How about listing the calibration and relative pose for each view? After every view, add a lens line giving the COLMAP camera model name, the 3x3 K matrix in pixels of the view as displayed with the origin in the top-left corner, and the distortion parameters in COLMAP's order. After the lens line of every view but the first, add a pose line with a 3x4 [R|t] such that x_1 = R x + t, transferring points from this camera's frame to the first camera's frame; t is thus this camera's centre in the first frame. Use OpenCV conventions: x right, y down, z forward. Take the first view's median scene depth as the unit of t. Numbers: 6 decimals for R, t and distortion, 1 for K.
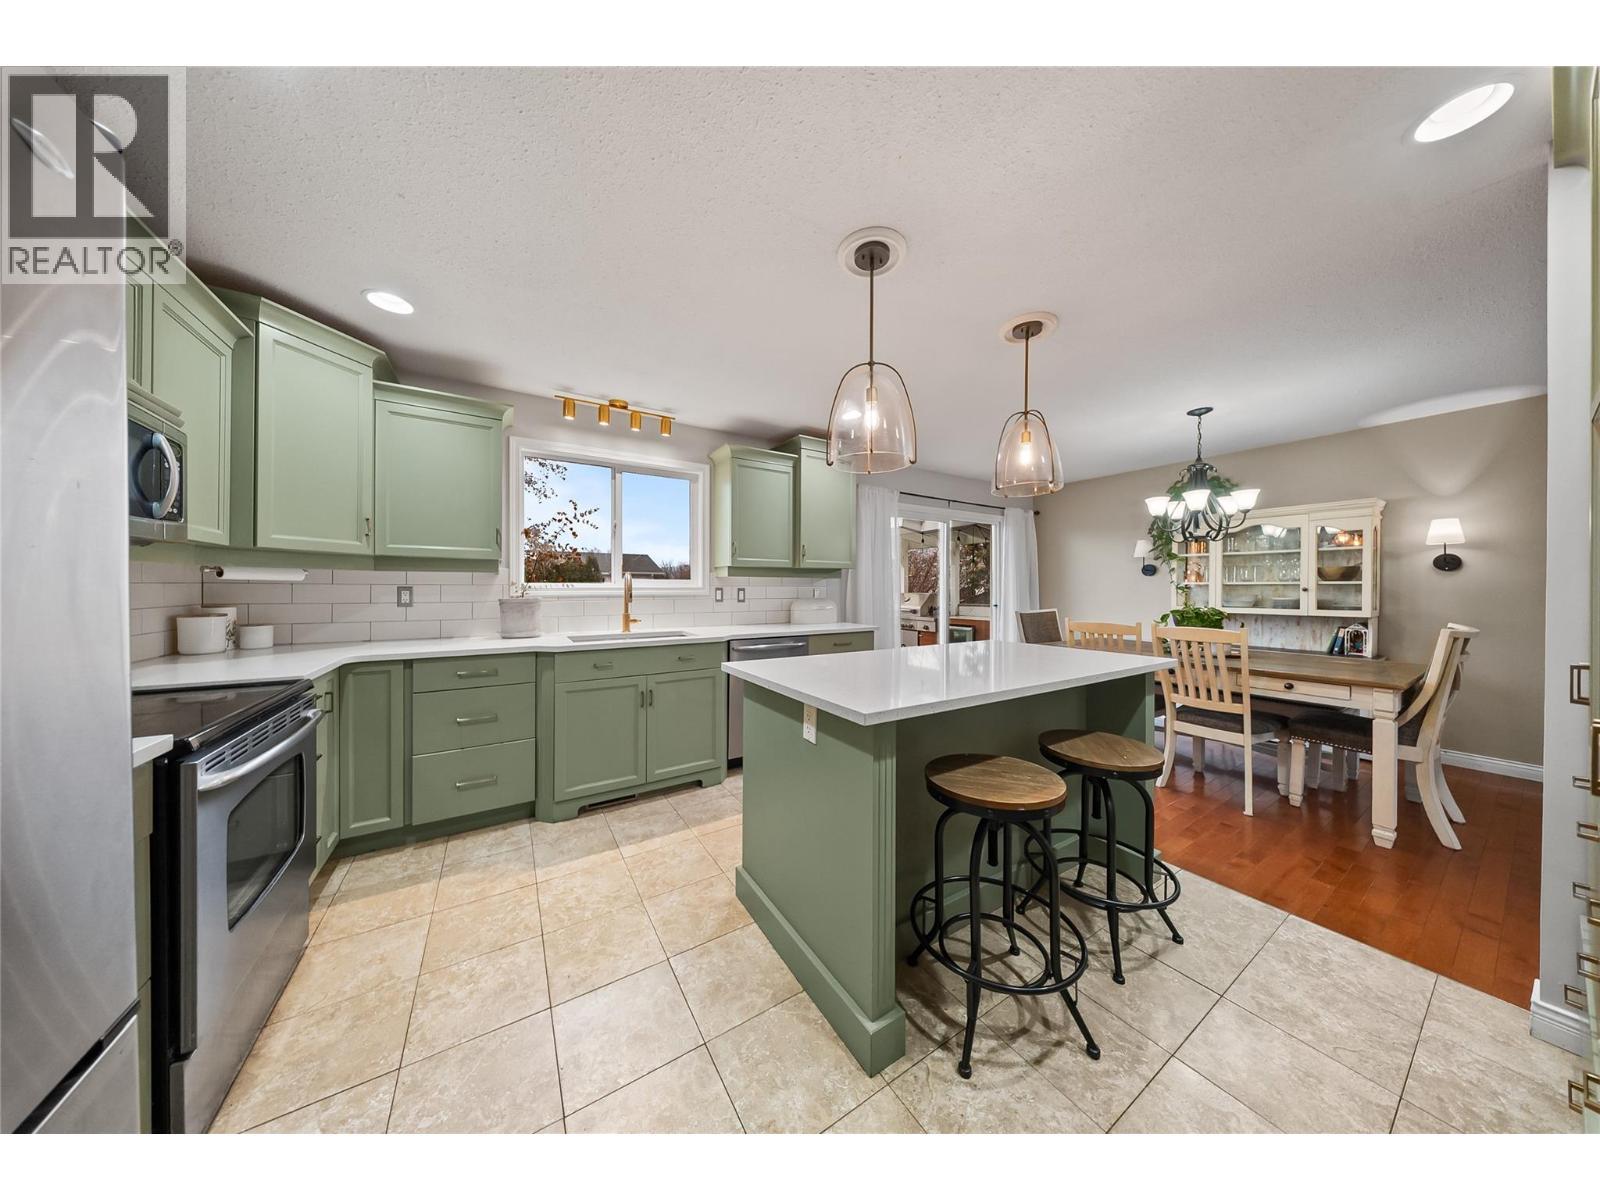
lens RADIAL K [[474.3, 0, 788.7], [0, 474.3, 593.4], [0, 0, 1]] dist [-0.010745, -0.000368]
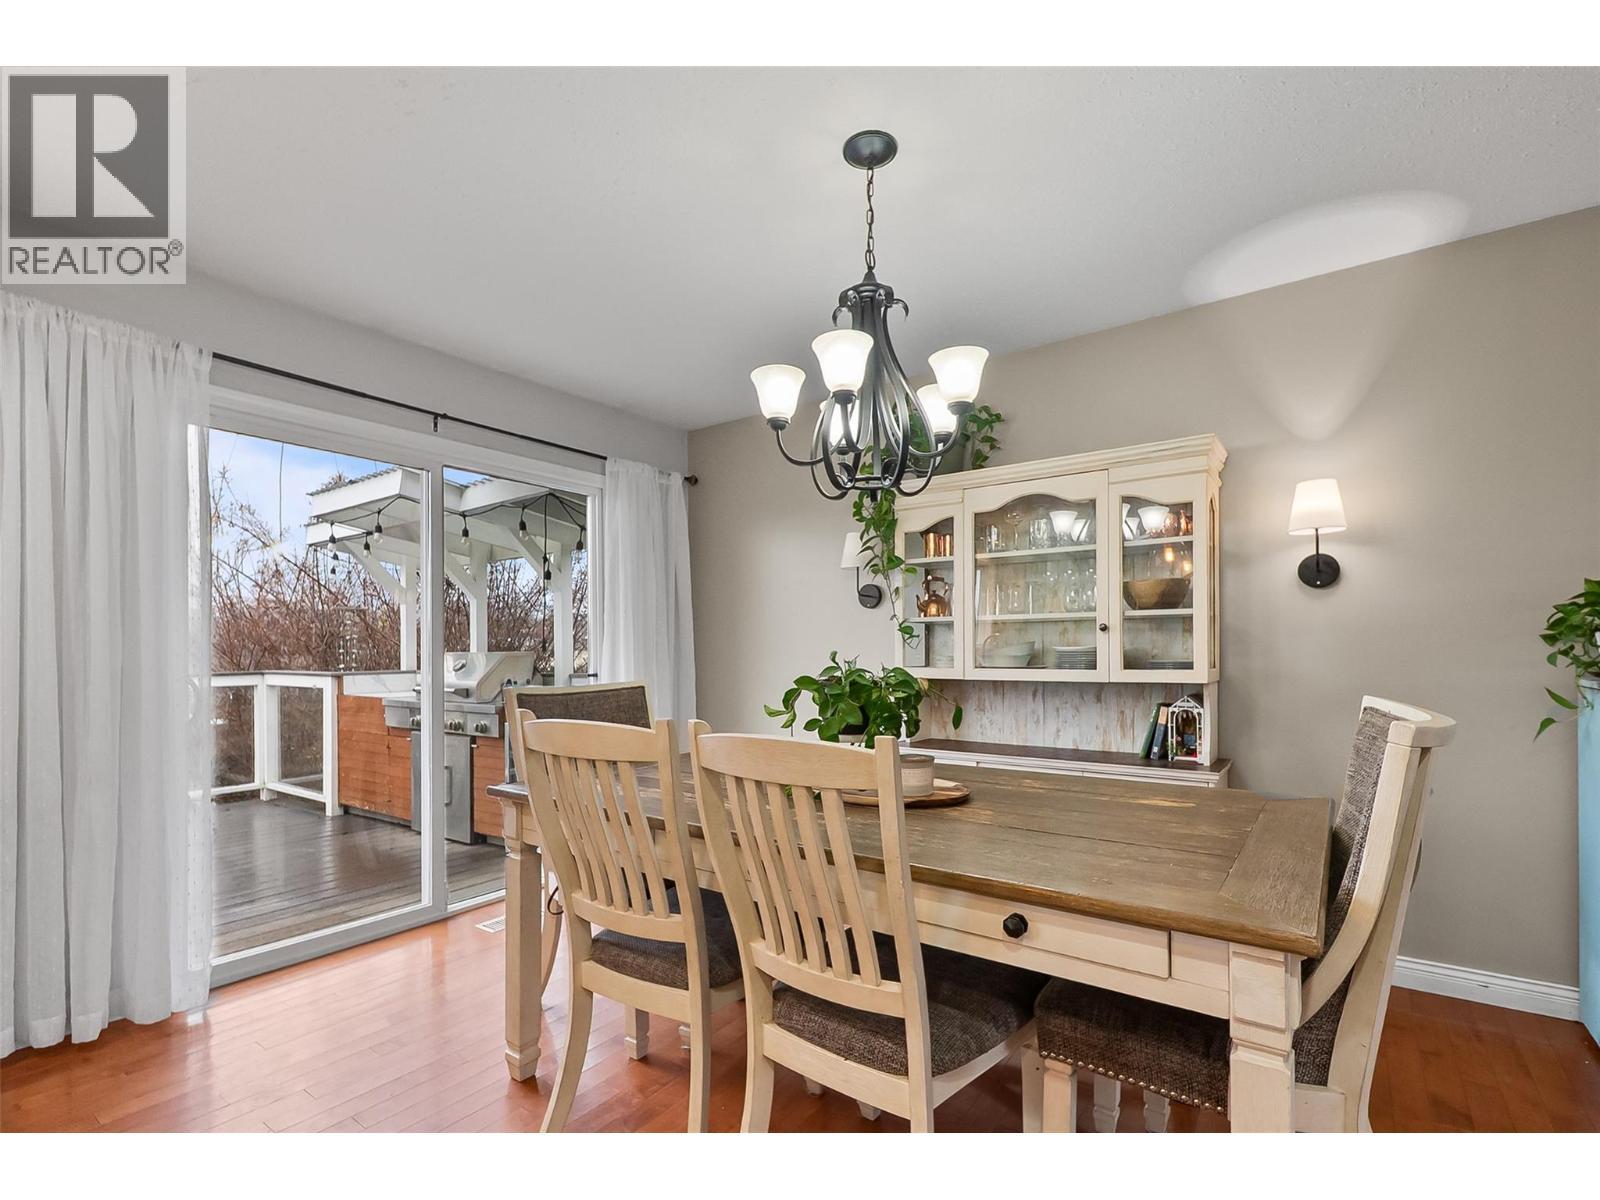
lens RADIAL K [[722.5, 0, 795.4], [0, 722.5, 653.7], [0, 0, 1]] dist [0.009753, 0.000303]
pose [[0.926921, -0.008468, 0.375162, 0.544415], [0.011615, 0.999914, -0.006129, 0.019256], [-0.375078, 0.010038, 0.926939, 0.441253]]
